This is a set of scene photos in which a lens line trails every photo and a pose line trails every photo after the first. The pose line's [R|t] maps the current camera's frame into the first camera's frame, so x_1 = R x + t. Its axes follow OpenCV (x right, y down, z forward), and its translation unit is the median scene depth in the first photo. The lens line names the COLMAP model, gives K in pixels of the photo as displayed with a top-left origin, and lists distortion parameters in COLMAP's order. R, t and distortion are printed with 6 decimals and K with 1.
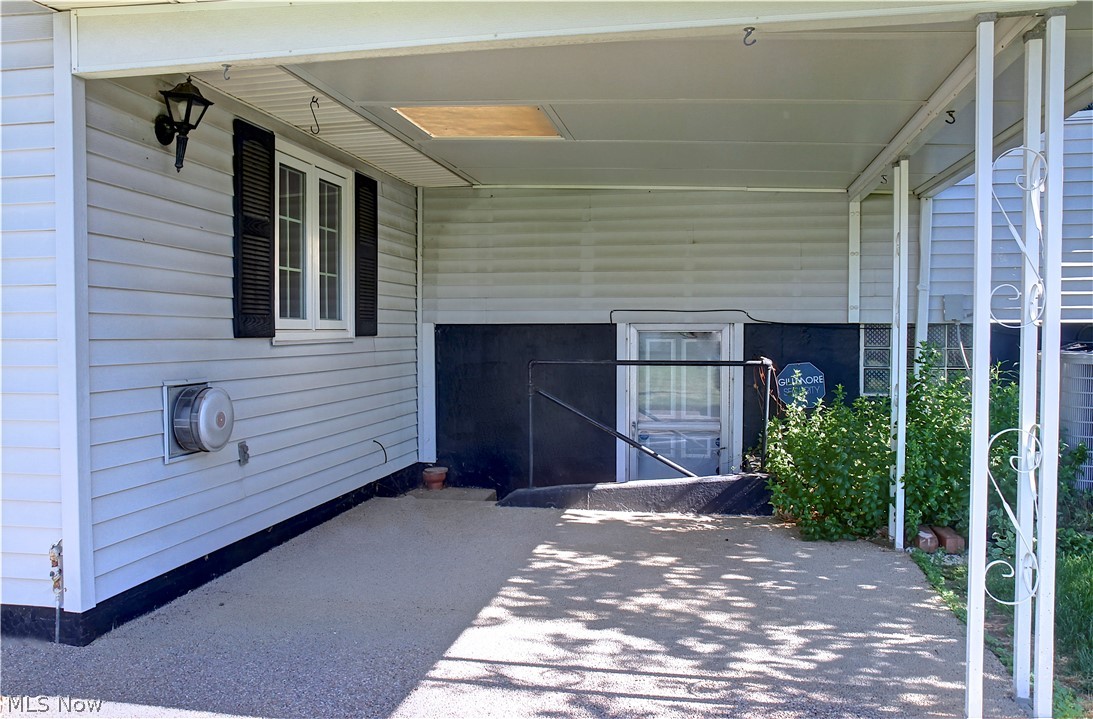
lens RADIAL K [[849.0, 0, 543.3], [0, 849.0, 358.4], [0, 0, 1]] dist [-0.037855, 0.010339]
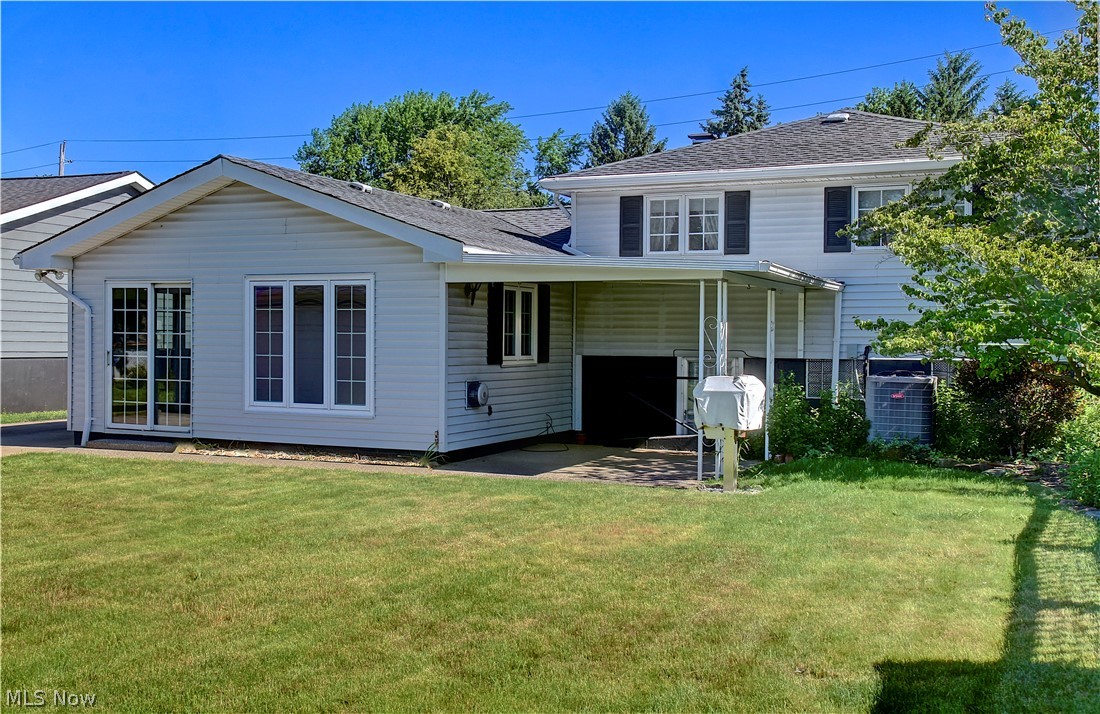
lens RADIAL K [[1005.7, 0, 551.8], [0, 1005.7, 356.8], [0, 0, 1]] dist [0.010552, 0.000000]
pose [[0.973497, 0.011885, -0.228390, 0.333784], [-0.016438, 0.999702, -0.018046, 0.003034], [0.228107, 0.021322, 0.973403, -1.239883]]
